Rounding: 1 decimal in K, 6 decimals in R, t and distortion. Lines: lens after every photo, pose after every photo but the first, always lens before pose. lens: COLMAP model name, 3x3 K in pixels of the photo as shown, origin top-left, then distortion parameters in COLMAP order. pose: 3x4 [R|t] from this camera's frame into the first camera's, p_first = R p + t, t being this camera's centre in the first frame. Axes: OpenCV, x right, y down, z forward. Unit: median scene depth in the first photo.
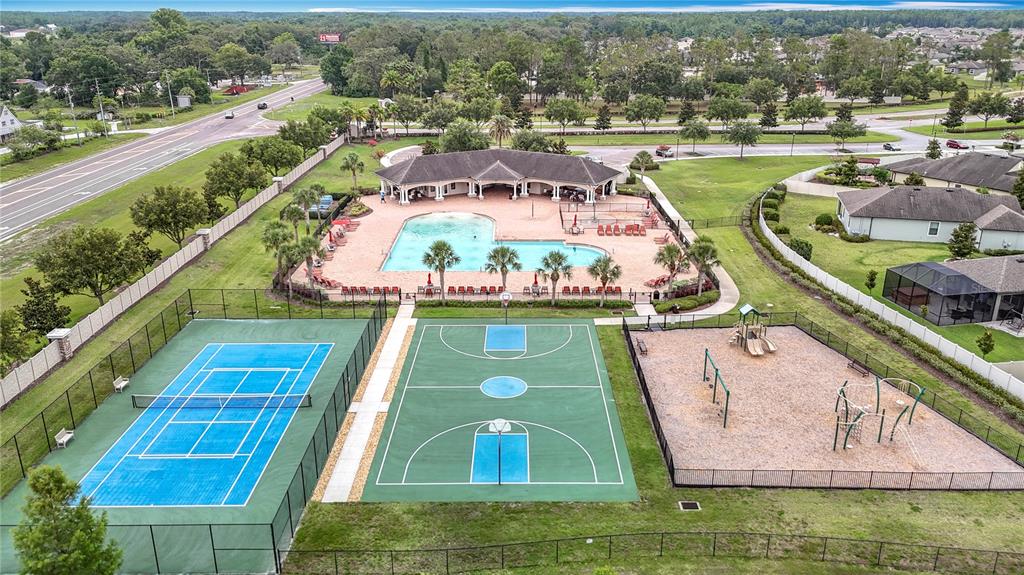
lens RADIAL K [[773.8, 0, 512.0], [0, 773.8, 287.5], [0, 0, 1]] dist [0.079363, -0.104211]
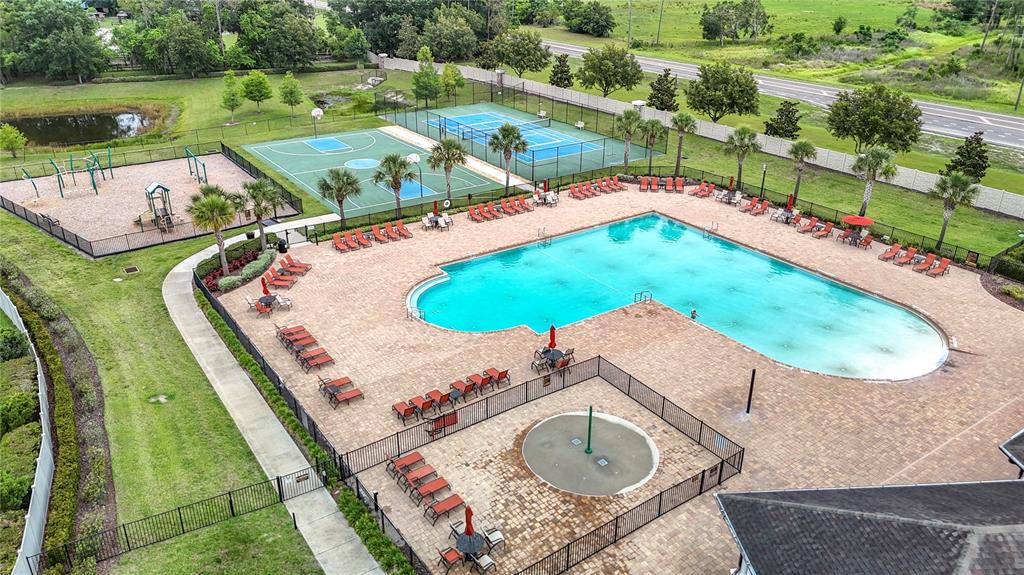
lens RADIAL K [[753.1, 0, 512.0], [0, 753.1, 287.5], [0, 0, 1]] dist [0.076320, -0.087344]
pose [[-0.821664, 0.234977, -0.519282, 0.248471], [-0.194172, 0.741170, 0.642623, -0.296246], [0.535878, 0.628850, -0.563367, 0.982531]]
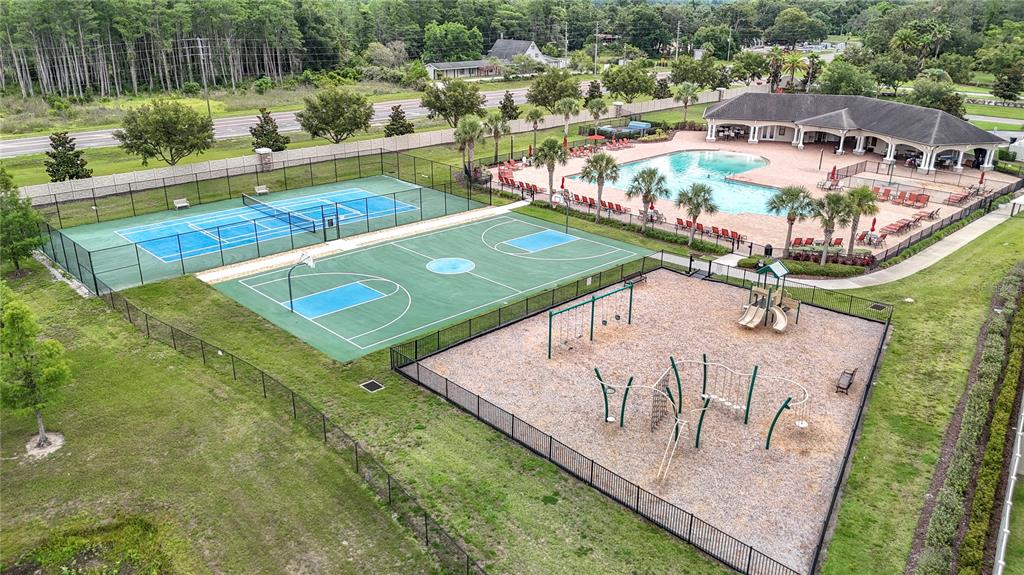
lens RADIAL K [[753.1, 0, 512.0], [0, 753.1, 287.5], [0, 0, 1]] dist [0.076320, -0.087344]
pose [[0.697181, 0.261930, -0.667331, 0.331241], [-0.246990, 0.961633, 0.119407, 0.011424], [0.673004, 0.081576, 0.735127, 0.176249]]
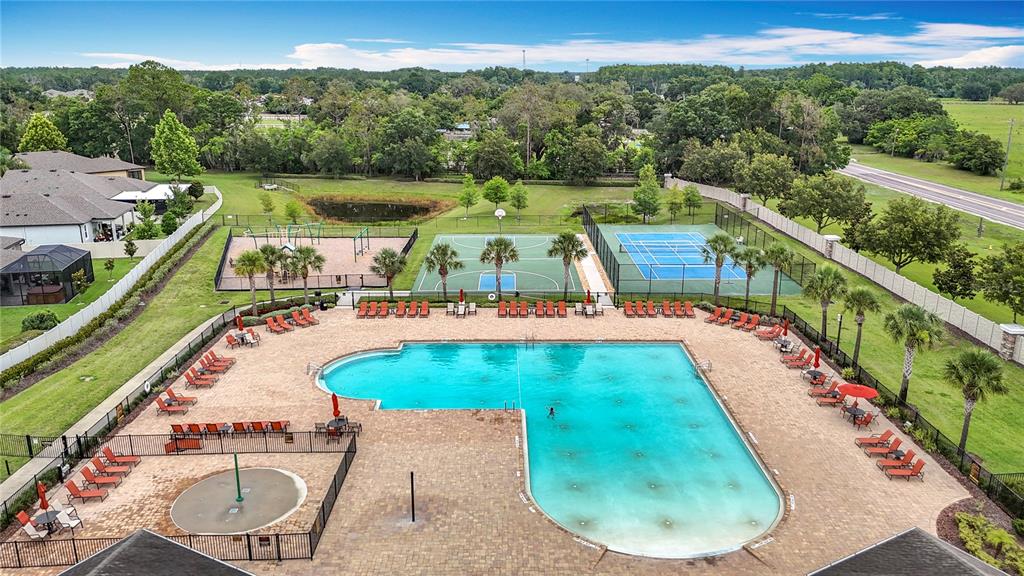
lens RADIAL K [[773.8, 0, 512.0], [0, 773.8, 288.0], [0, 0, 1]] dist [0.079363, -0.104211]
pose [[-0.999951, 0.003460, -0.009244, -0.010530], [-0.002451, 0.820179, 0.572101, -0.320134], [0.009561, 0.572096, -0.820131, 1.082813]]
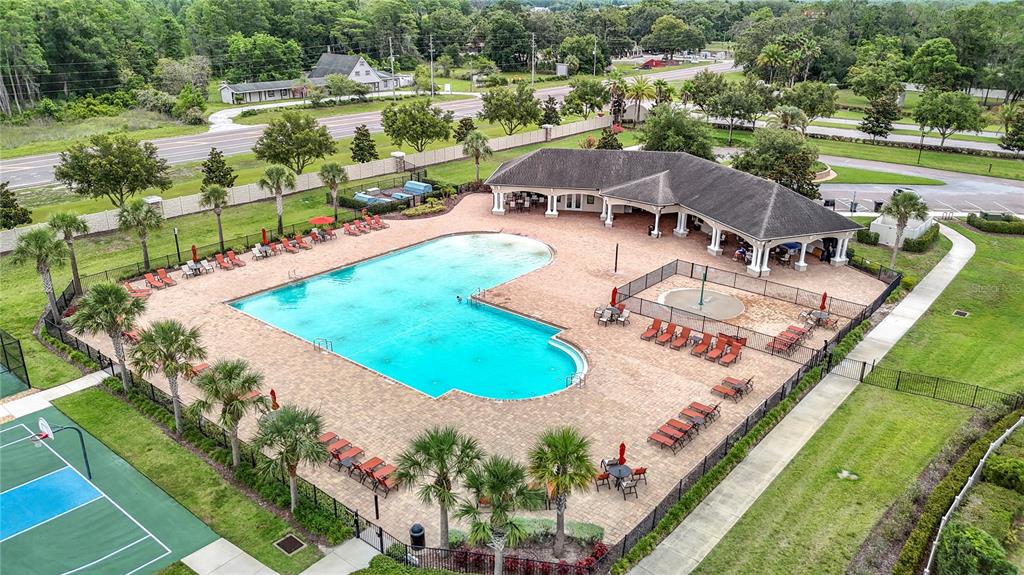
lens RADIAL K [[753.1, 0, 512.0], [0, 753.1, 287.5], [0, 0, 1]] dist [0.076320, -0.087344]
pose [[0.770686, 0.237123, -0.591452, 0.272909], [-0.223481, 0.969809, 0.097608, -0.105387], [0.596740, 0.056953, 0.800411, 0.445338]]
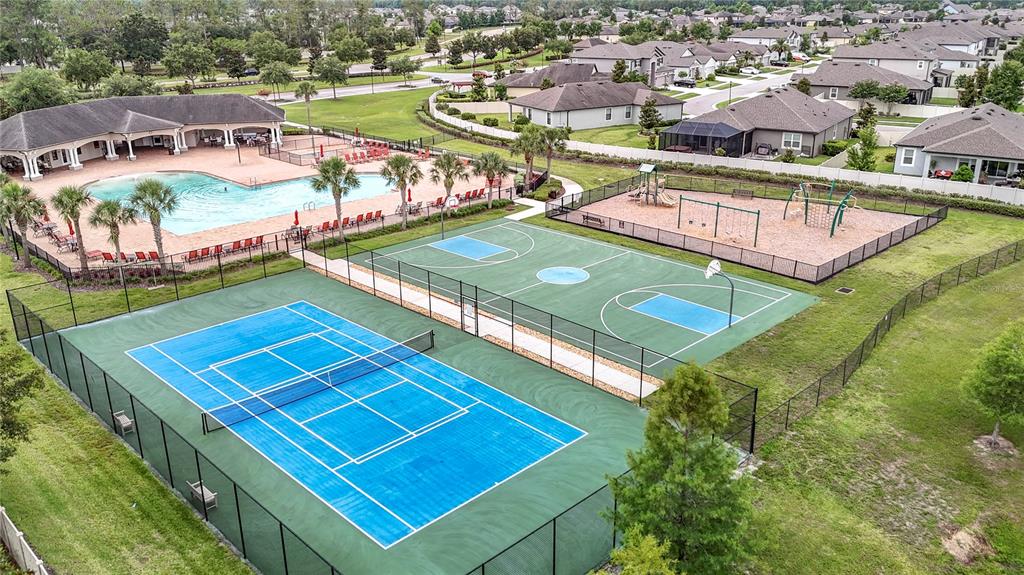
lens RADIAL K [[799.3, 0, 512.0], [0, 799.3, 287.5], [0, 0, 1]] dist [0.095186, -0.123353]
pose [[0.709576, -0.243245, 0.661312, -0.323365], [0.241942, 0.965574, 0.095559, 0.019683], [-0.661790, 0.092193, 0.743999, 0.173442]]
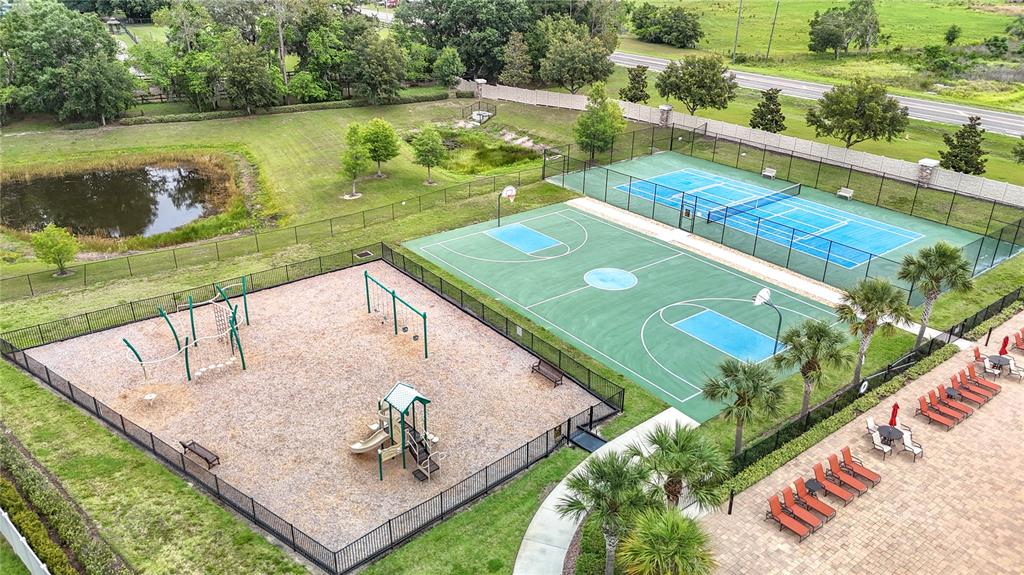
lens RADIAL K [[753.1, 0, 512.0], [0, 753.1, 287.5], [0, 0, 1]] dist [0.076320, -0.087344]
pose [[-0.787848, 0.253642, -0.561214, 0.276209], [-0.214639, 0.741040, 0.636231, -0.189977], [0.577257, 0.621712, -0.529385, 0.681791]]
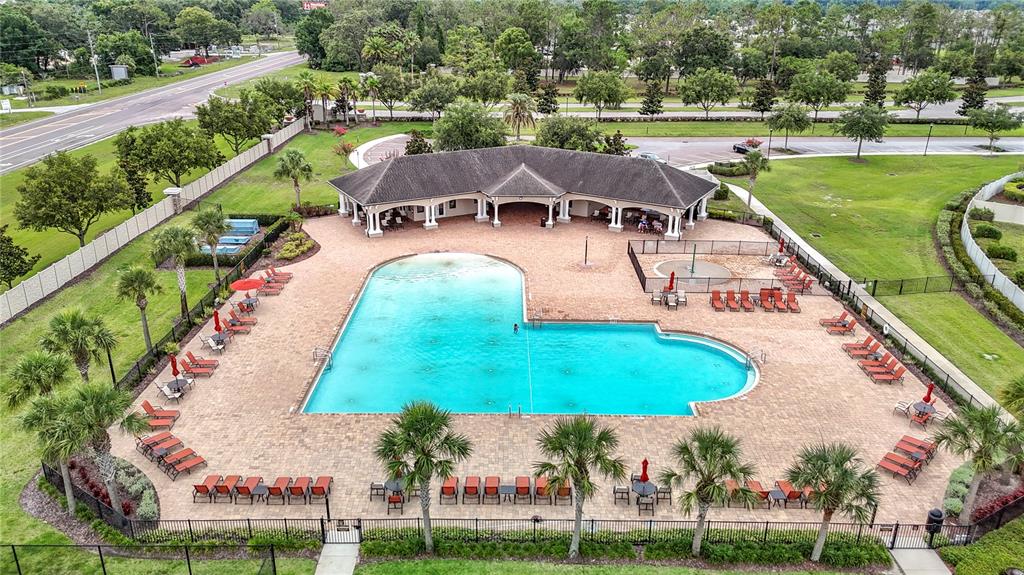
lens RADIAL K [[753.1, 0, 512.0], [0, 753.1, 287.5], [0, 0, 1]] dist [0.076320, -0.087344]
pose [[0.999926, 0.010123, 0.006806, -0.030274], [-0.010318, 0.999518, 0.029279, -0.079847], [-0.006506, -0.029347, 0.999548, 0.372922]]
